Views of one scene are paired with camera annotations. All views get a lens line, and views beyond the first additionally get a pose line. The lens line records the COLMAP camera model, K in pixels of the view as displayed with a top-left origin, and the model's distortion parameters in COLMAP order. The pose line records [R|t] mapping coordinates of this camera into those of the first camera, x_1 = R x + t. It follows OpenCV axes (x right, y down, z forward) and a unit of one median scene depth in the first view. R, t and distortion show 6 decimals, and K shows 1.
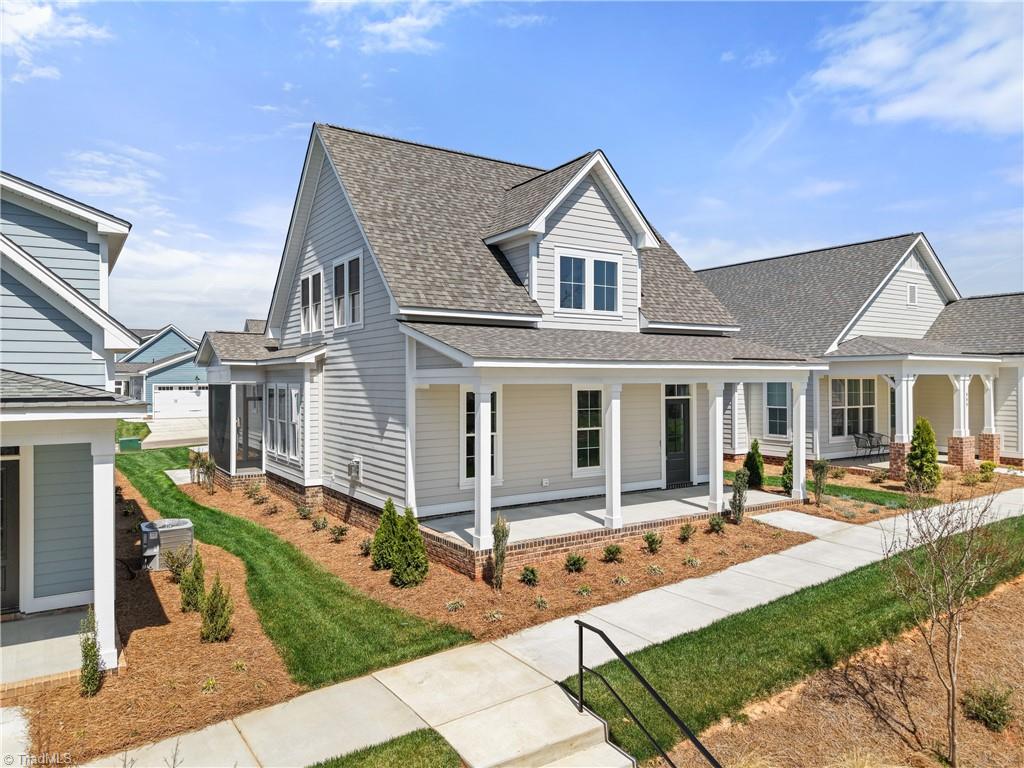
lens RADIAL K [[676.3, 0, 485.7], [0, 676.3, 385.6], [0, 0, 1]] dist [-0.026497, -0.001953]
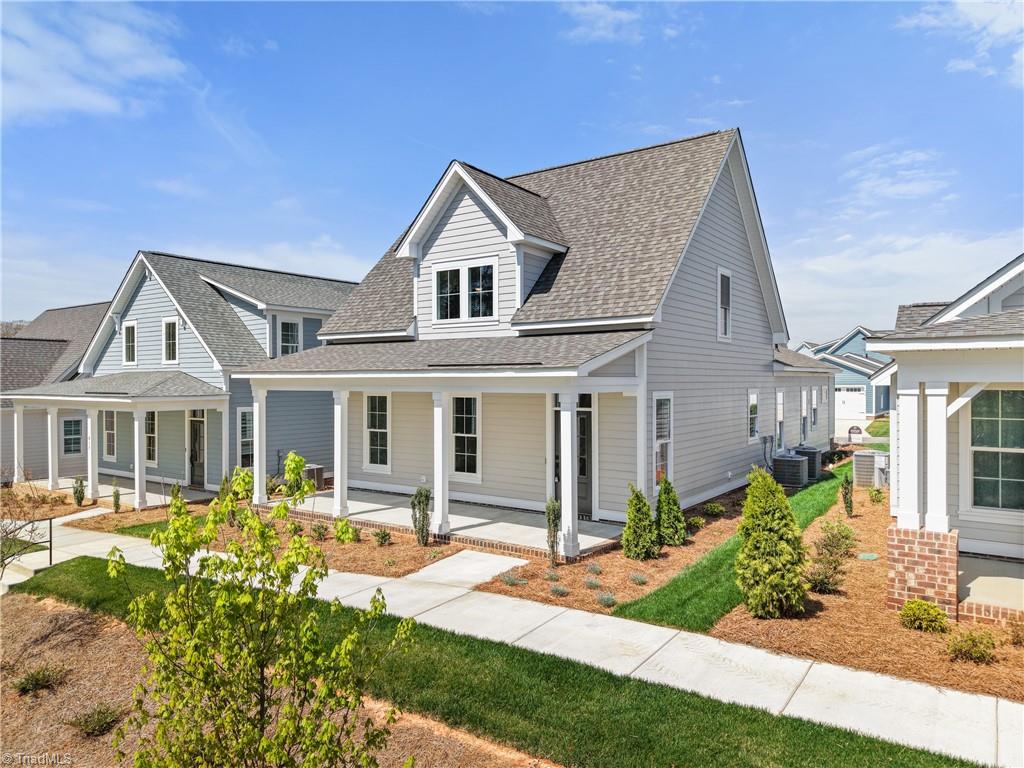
lens RADIAL K [[682.2, 0, 512.0], [0, 682.2, 384.0], [0, 0, 1]] dist [0.036085, 0.001310]
pose [[0.383709, 0.009718, -0.923403, 1.134616], [-0.011119, 0.999921, 0.005903, -0.020031], [0.923387, 0.008003, 0.383786, 0.675473]]
